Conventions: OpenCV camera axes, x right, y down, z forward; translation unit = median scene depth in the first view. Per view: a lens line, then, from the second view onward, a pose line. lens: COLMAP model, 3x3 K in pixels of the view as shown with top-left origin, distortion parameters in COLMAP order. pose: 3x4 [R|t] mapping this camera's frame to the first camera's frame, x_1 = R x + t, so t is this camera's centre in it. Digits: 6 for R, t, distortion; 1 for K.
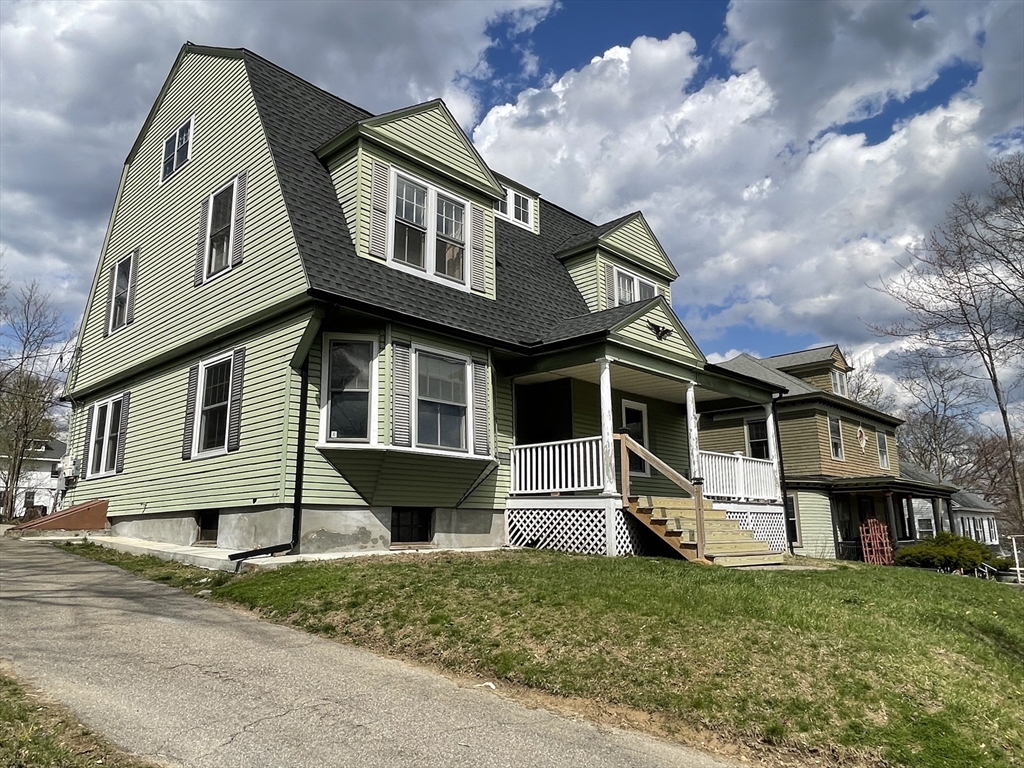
lens RADIAL K [[709.6, 0, 512.0], [0, 709.6, 384.0], [0, 0, 1]] dist [0.039090, -0.078111]
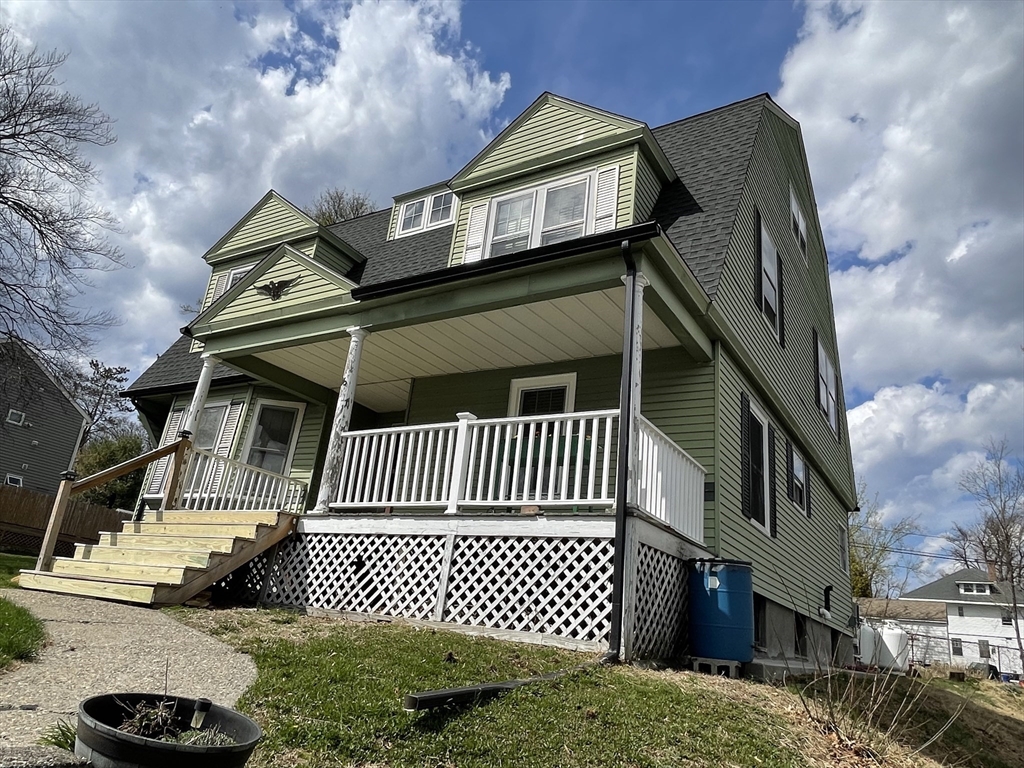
lens RADIAL K [[709.6, 0, 512.0], [0, 709.6, 384.0], [0, 0, 1]] dist [0.039090, -0.078111]
pose [[0.196917, -0.311765, -0.929530, 1.000332], [0.096249, 0.949661, -0.298127, 0.290058], [0.975684, -0.030760, 0.217011, 1.171579]]
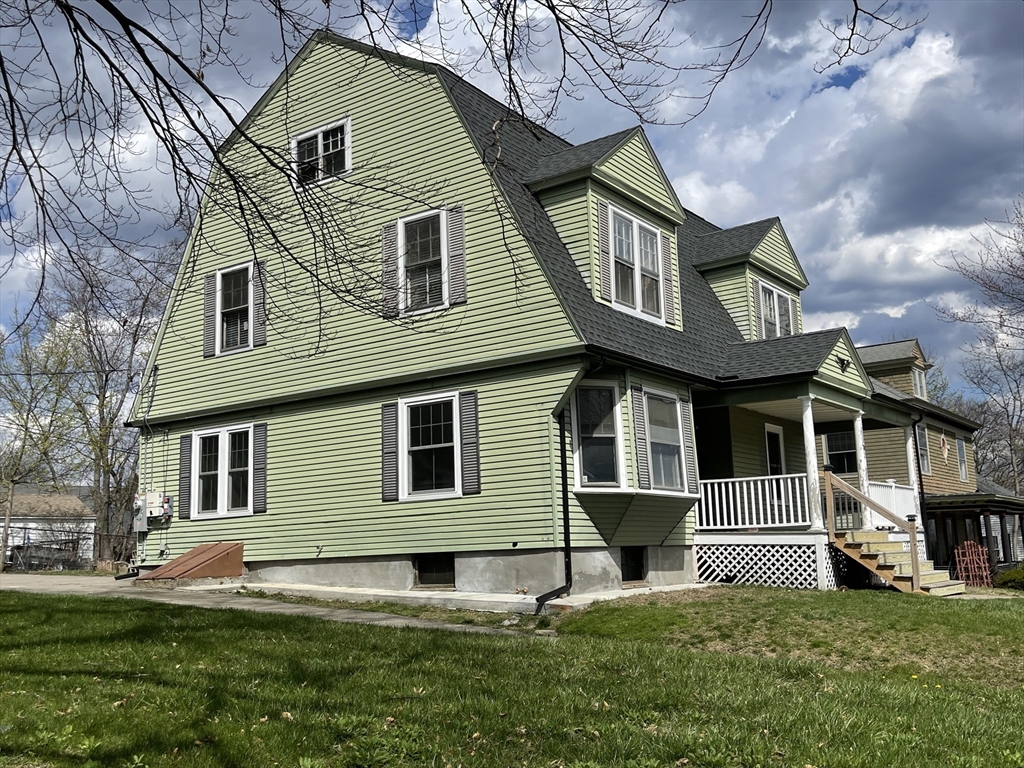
lens RADIAL K [[1005.5, 0, 513.9], [0, 1005.5, 393.5], [0, 0, 1]] dist [0.097480, -0.167152]
pose [[0.990585, -0.001166, 0.136891, -0.479249], [-0.005000, 0.998988, 0.044691, -0.102043], [-0.136805, -0.044955, 0.989577, -0.367985]]
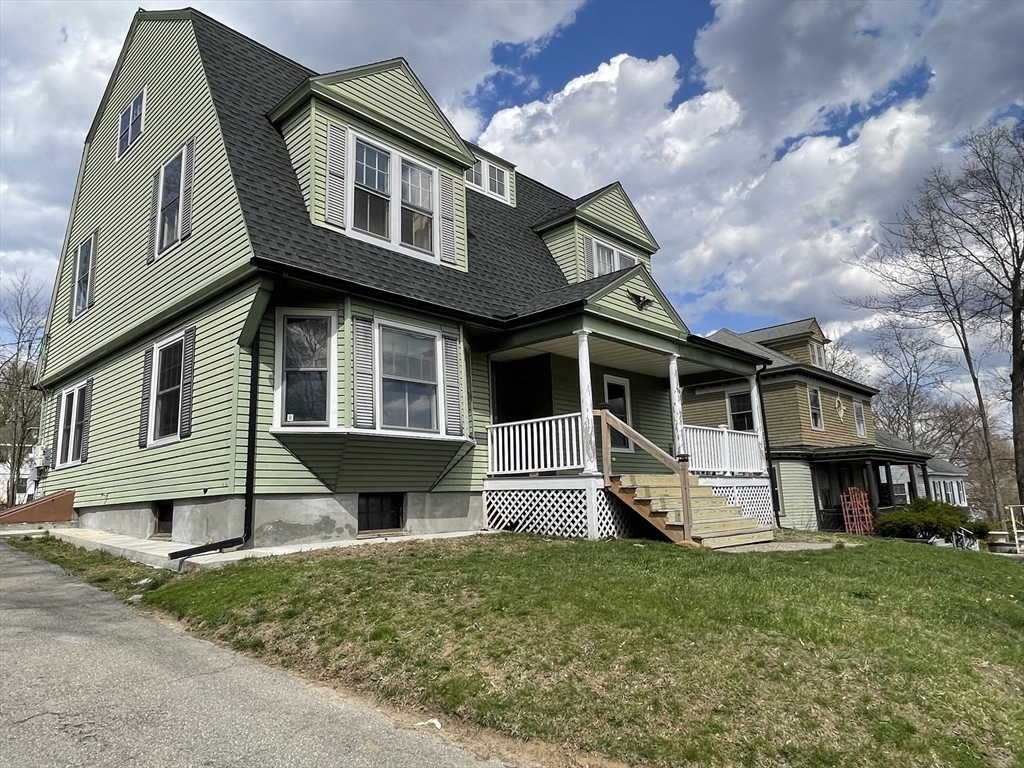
lens RADIAL K [[660.1, 0, 512.9], [0, 660.1, 383.1], [0, 0, 1]] dist [0.027544, -0.048070]
pose [[0.999685, -0.023514, 0.008797, 0.028278], [0.023271, 0.999372, 0.026709, 0.008497], [-0.009420, -0.026495, 0.999605, 0.119949]]
